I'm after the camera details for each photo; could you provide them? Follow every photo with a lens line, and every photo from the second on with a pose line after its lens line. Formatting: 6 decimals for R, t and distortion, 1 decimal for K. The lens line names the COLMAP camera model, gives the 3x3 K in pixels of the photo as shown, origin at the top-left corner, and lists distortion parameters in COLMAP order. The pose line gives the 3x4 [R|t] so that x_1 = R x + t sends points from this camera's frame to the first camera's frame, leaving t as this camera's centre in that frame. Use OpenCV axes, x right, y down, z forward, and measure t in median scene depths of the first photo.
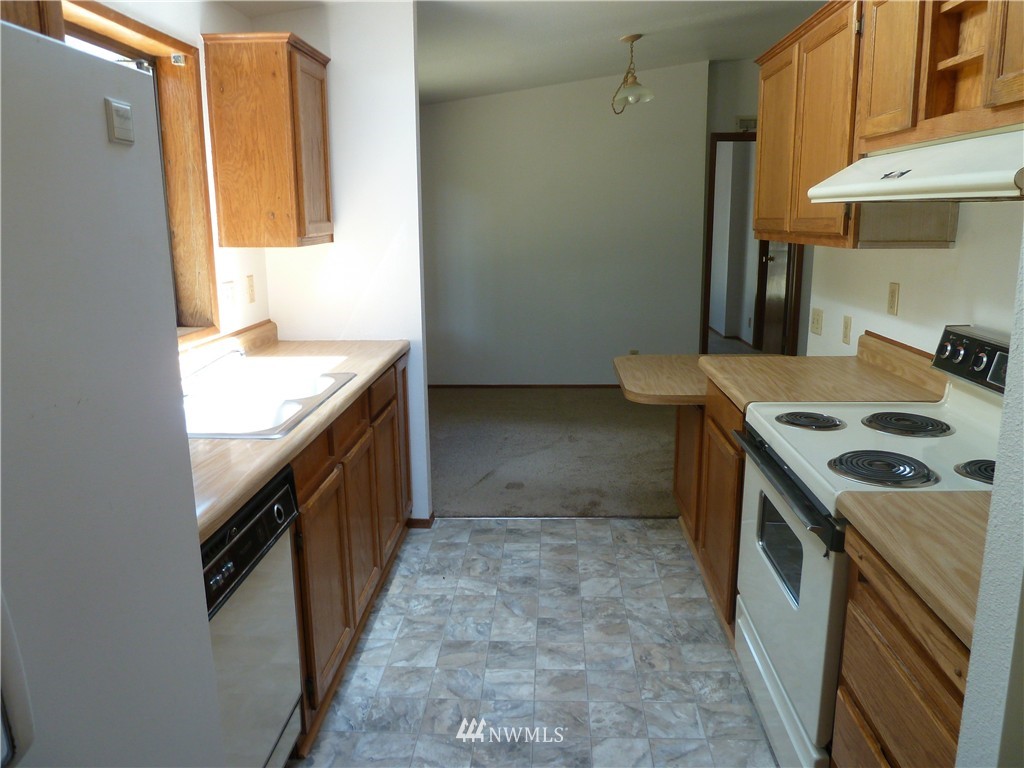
lens RADIAL K [[769.8, 0, 516.3], [0, 769.8, 378.2], [0, 0, 1]] dist [-0.016894, 0.004315]
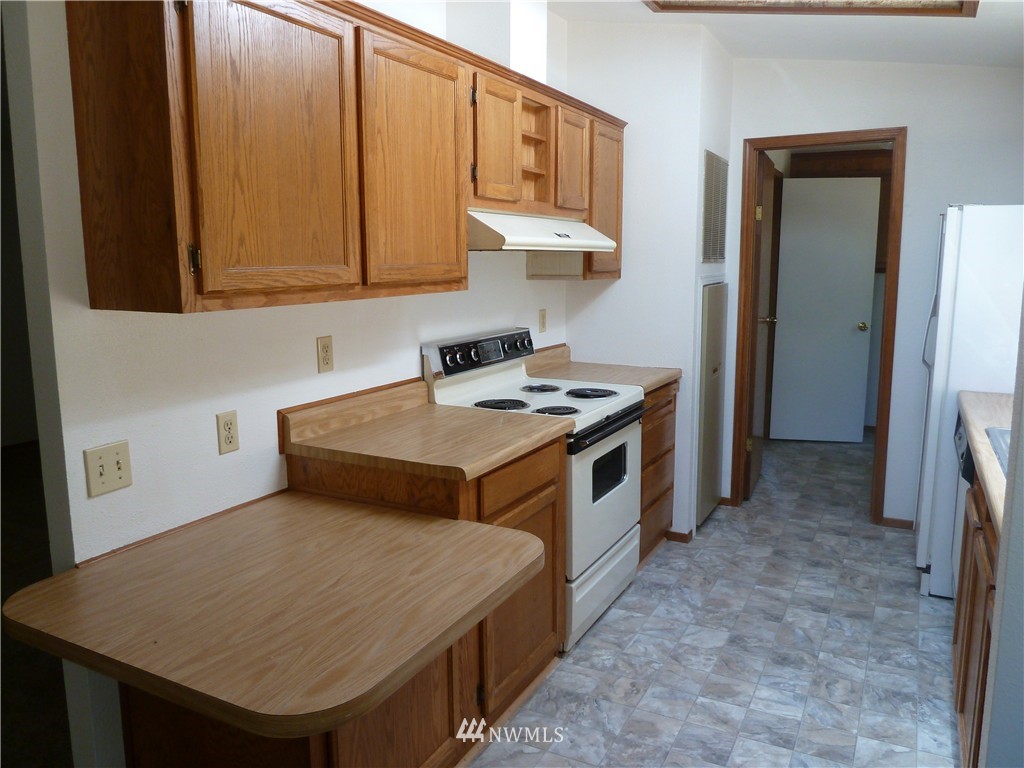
lens RADIAL K [[769.8, 0, 520.2], [0, 769.8, 380.1], [0, 0, 1]] dist [-0.016894, 0.004315]
pose [[-0.907526, -0.053611, 0.416560, -0.099462], [0.100446, 0.935332, 0.339211, -0.391926], [-0.407808, 0.349684, -0.843453, 1.832502]]
